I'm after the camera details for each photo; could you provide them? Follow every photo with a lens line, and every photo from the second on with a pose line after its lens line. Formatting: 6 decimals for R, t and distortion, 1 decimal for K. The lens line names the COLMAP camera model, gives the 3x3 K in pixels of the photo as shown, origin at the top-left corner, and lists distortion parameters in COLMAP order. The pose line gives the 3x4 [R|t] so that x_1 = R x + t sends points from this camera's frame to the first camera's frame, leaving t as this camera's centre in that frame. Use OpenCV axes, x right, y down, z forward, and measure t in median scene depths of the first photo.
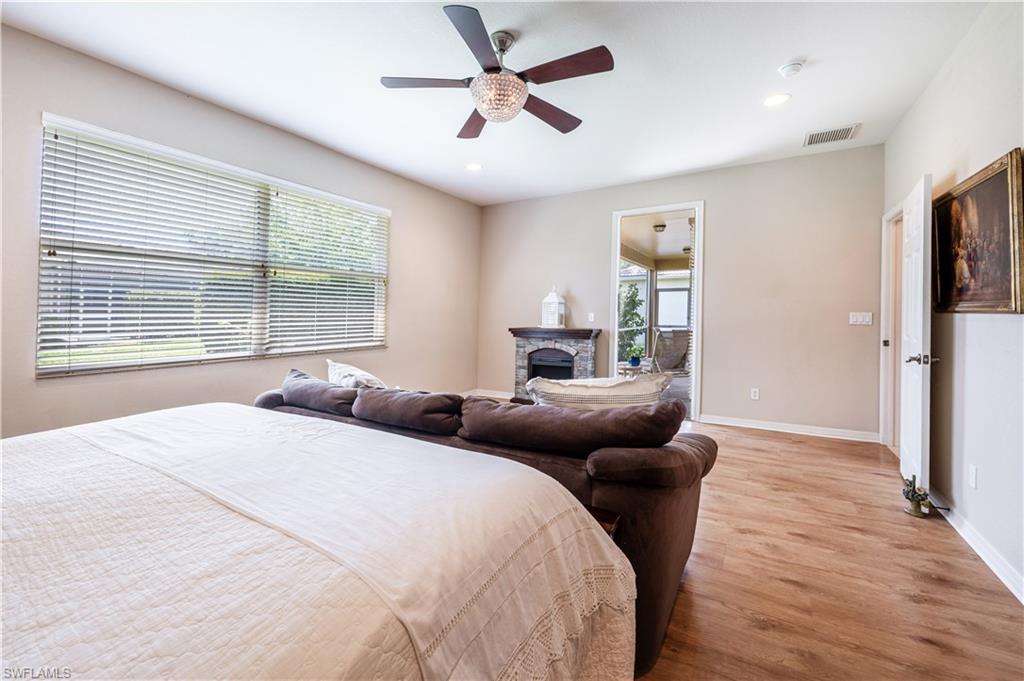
lens RADIAL K [[427.3, 0, 516.4], [0, 427.3, 317.8], [0, 0, 1]] dist [0.000102, 0.000213]
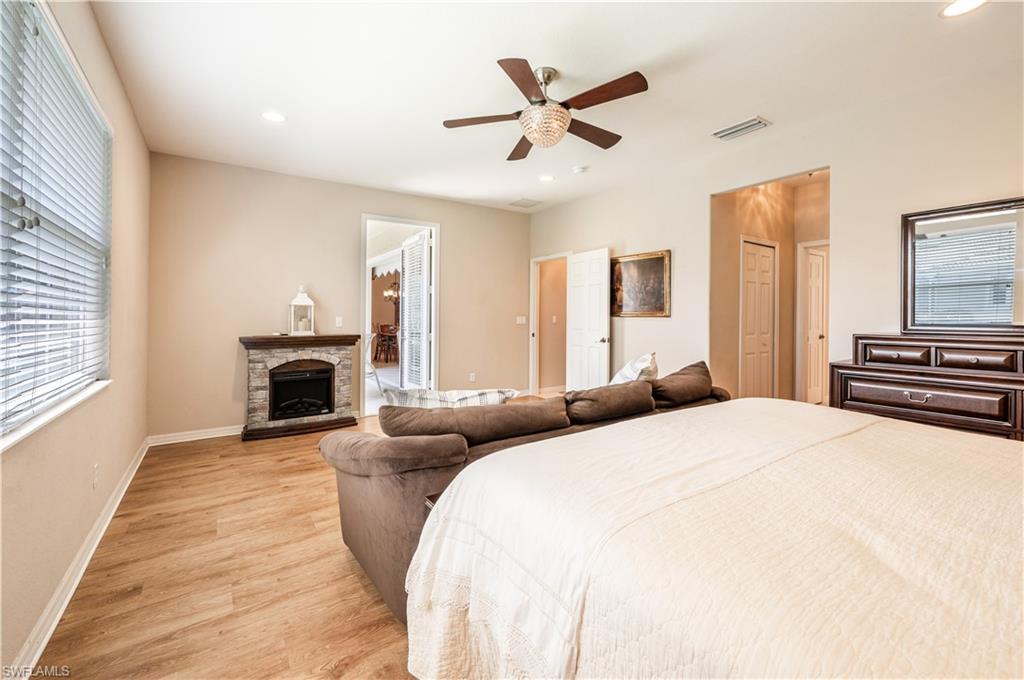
lens RADIAL K [[427.3, 0, 516.4], [0, 427.3, 317.3], [0, 0, 1]] dist [0.000102, 0.000213]
pose [[0.423220, -0.000084, 0.906027, -0.514994], [0.012729, 0.999902, -0.005853, -0.000474], [-0.905938, 0.014010, 0.423179, 0.279195]]
